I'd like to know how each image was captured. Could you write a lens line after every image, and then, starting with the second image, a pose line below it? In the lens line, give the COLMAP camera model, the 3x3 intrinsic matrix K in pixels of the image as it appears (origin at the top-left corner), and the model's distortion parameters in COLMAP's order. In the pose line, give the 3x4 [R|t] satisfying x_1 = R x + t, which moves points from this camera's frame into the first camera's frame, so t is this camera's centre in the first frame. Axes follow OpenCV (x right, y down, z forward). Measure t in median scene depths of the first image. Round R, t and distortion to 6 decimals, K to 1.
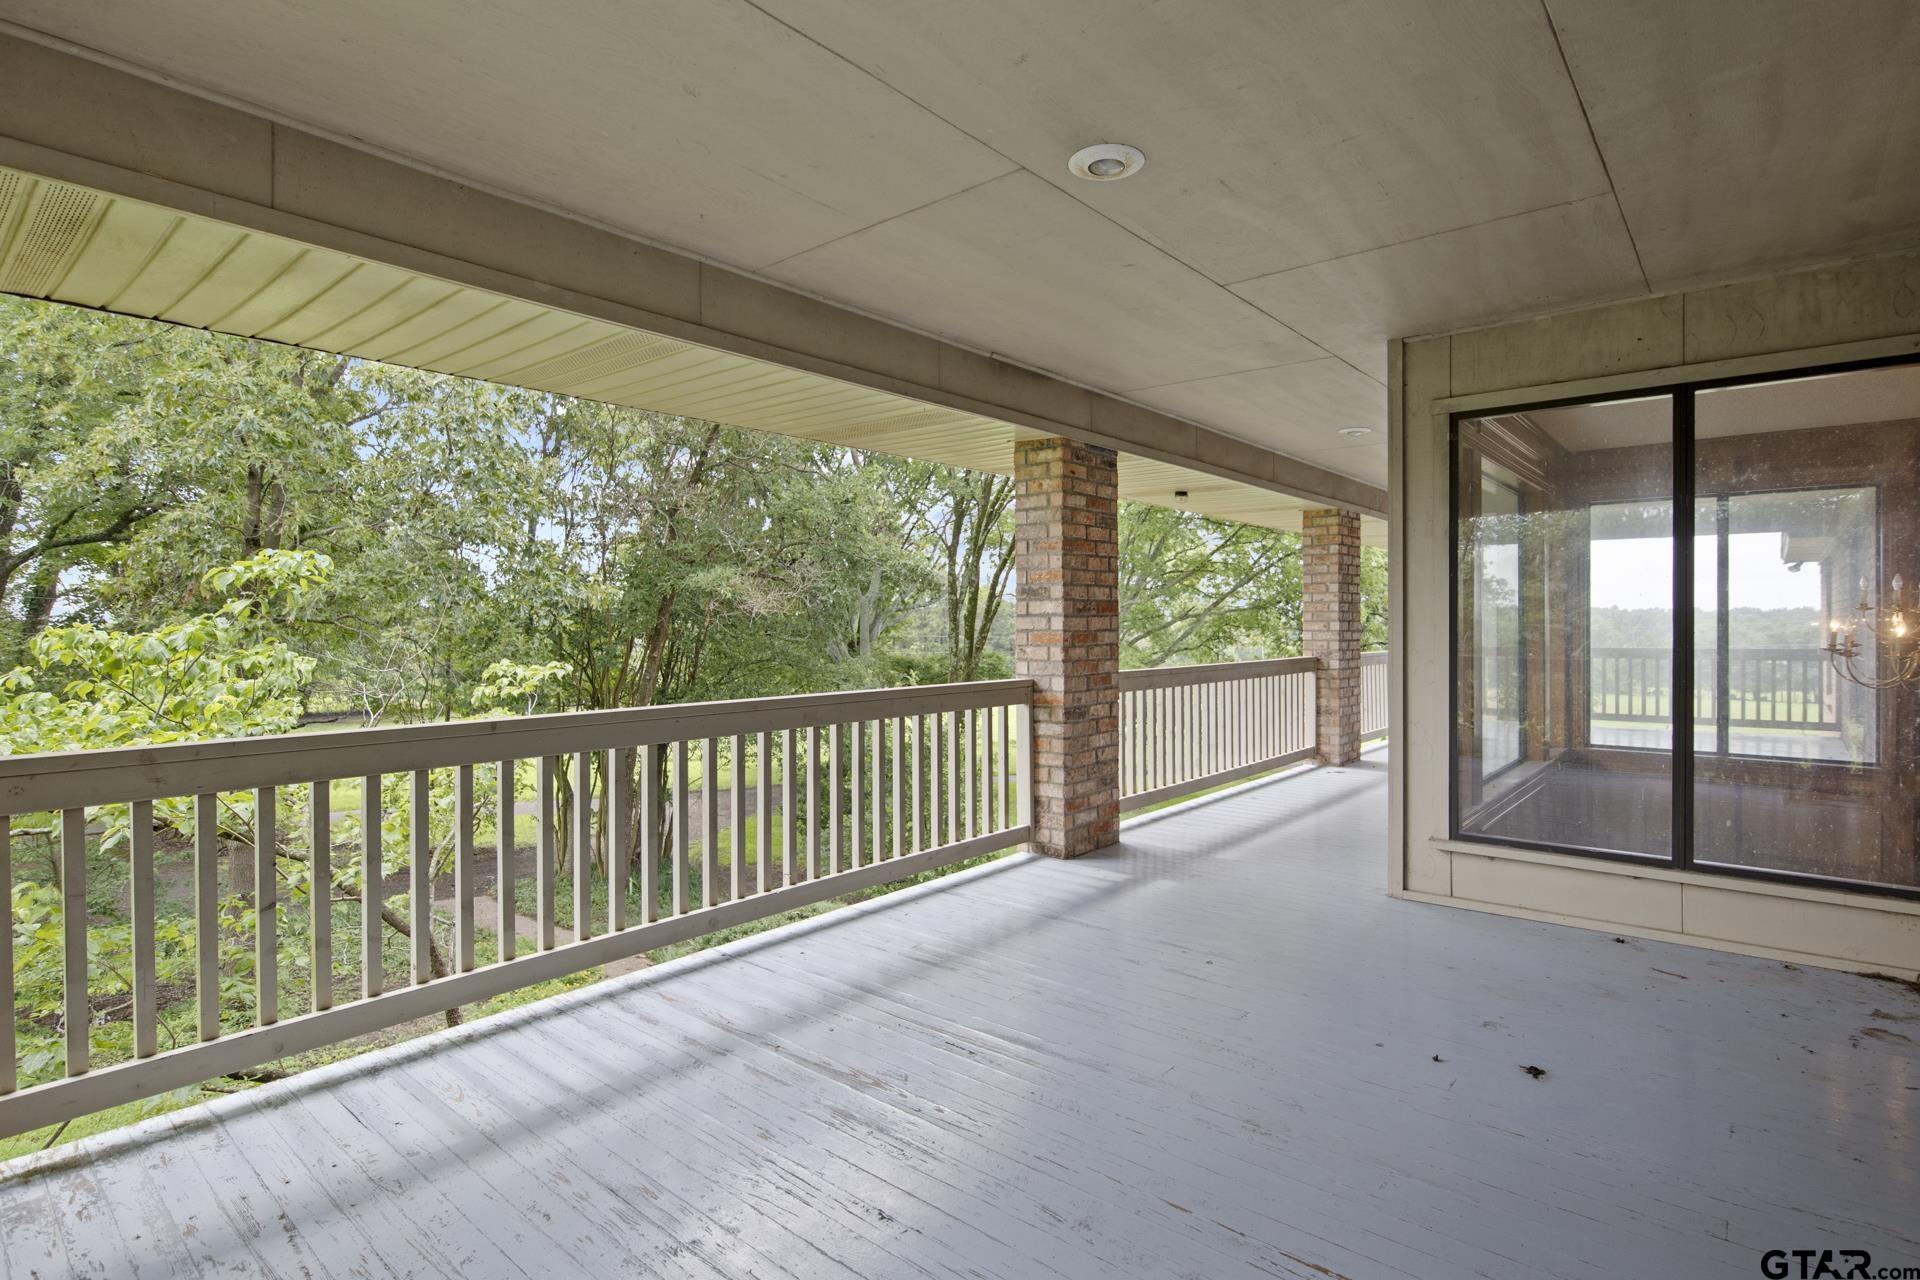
lens RADIAL K [[961.3, 0, 969.4], [0, 961.3, 629.3], [0, 0, 1]] dist [-0.001523, -0.000187]
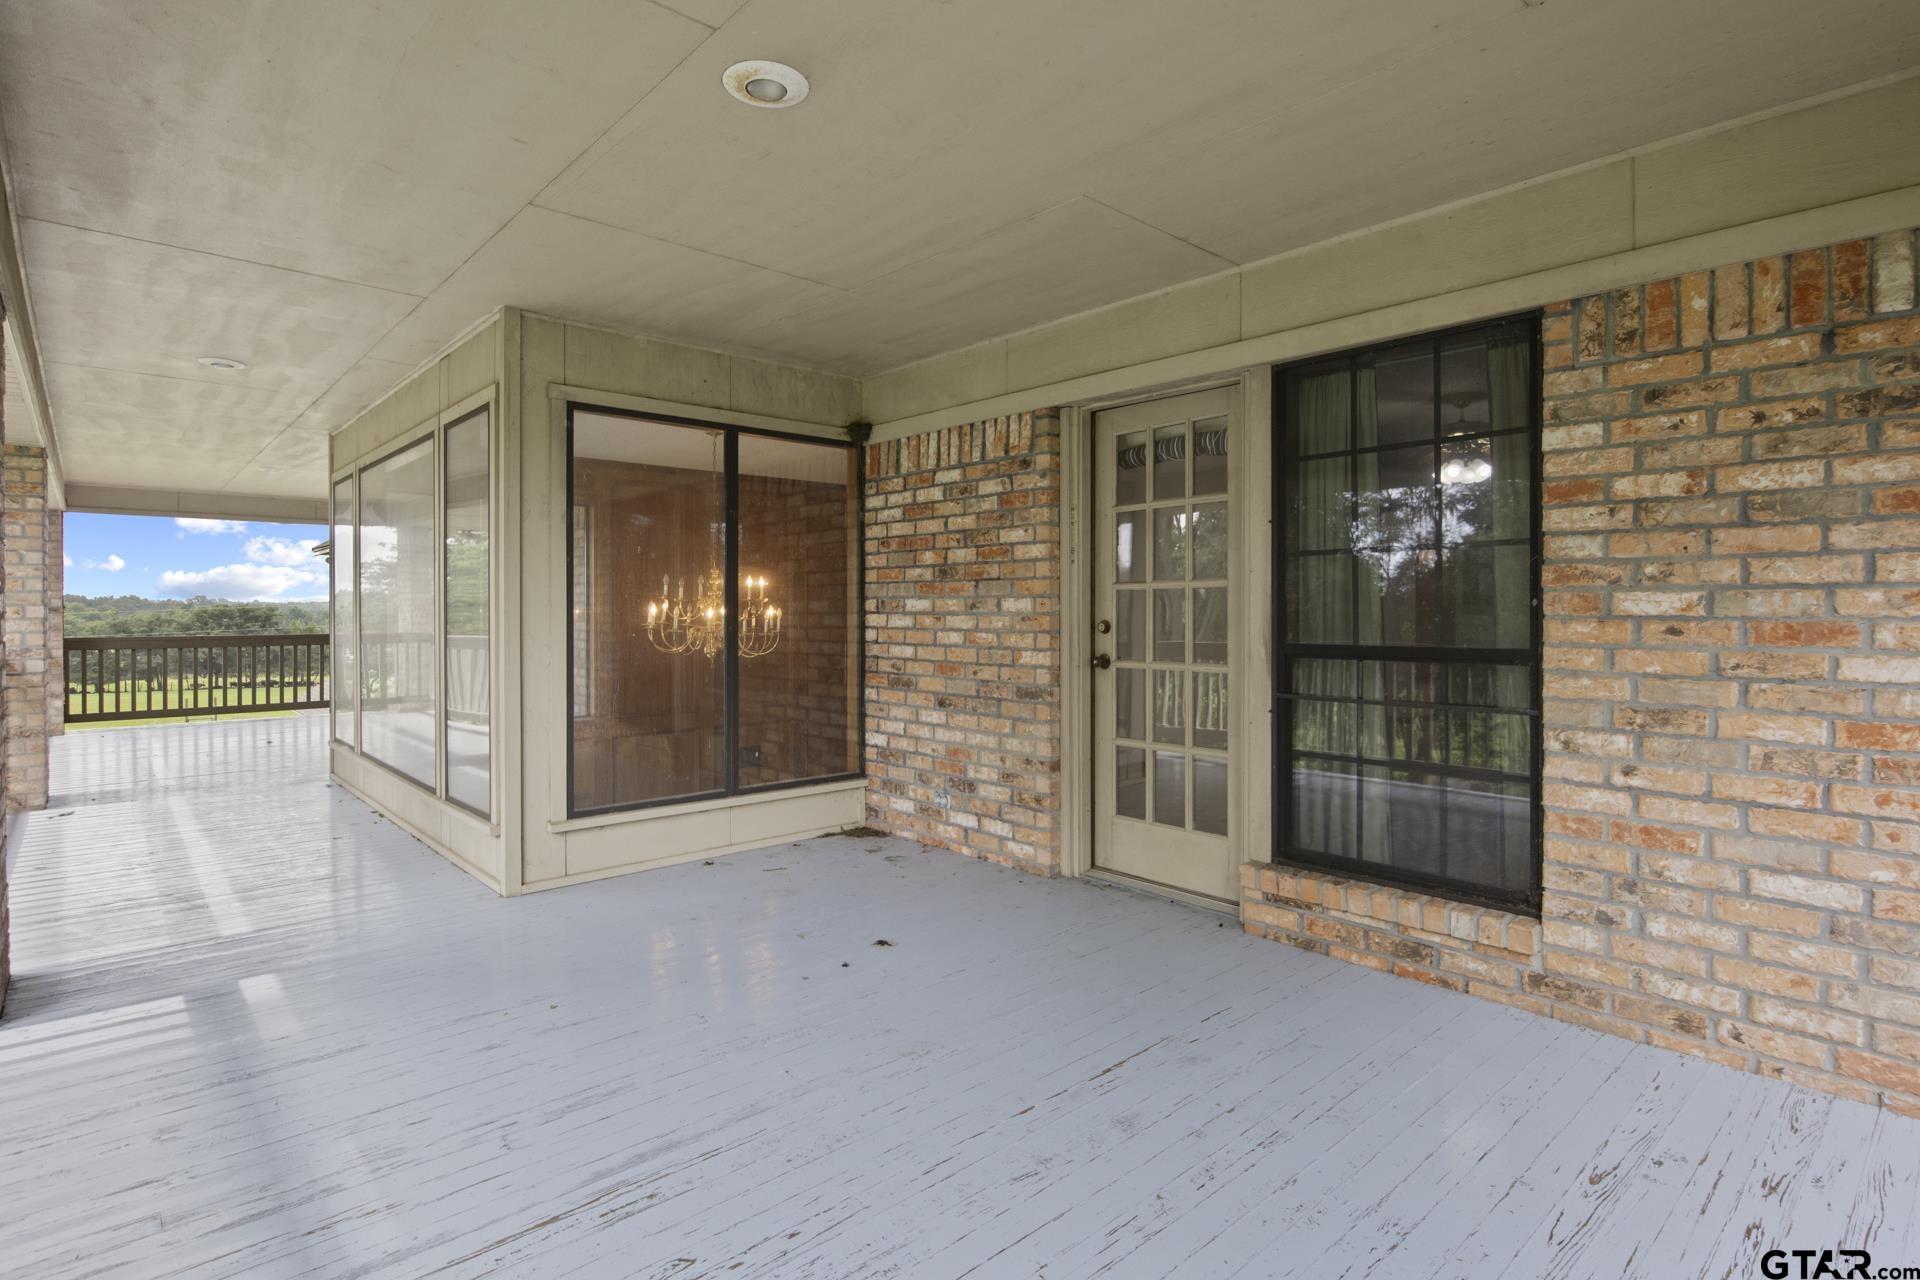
lens RADIAL K [[969.2, 0, 960.6], [0, 969.2, 609.8], [0, 0, 1]] dist [0.002175, 0.000379]
pose [[0.141670, 0.002202, 0.989911, -0.453870], [0.006450, 0.999974, -0.003147, 0.002777], [-0.989893, 0.006831, 0.141652, 0.438176]]
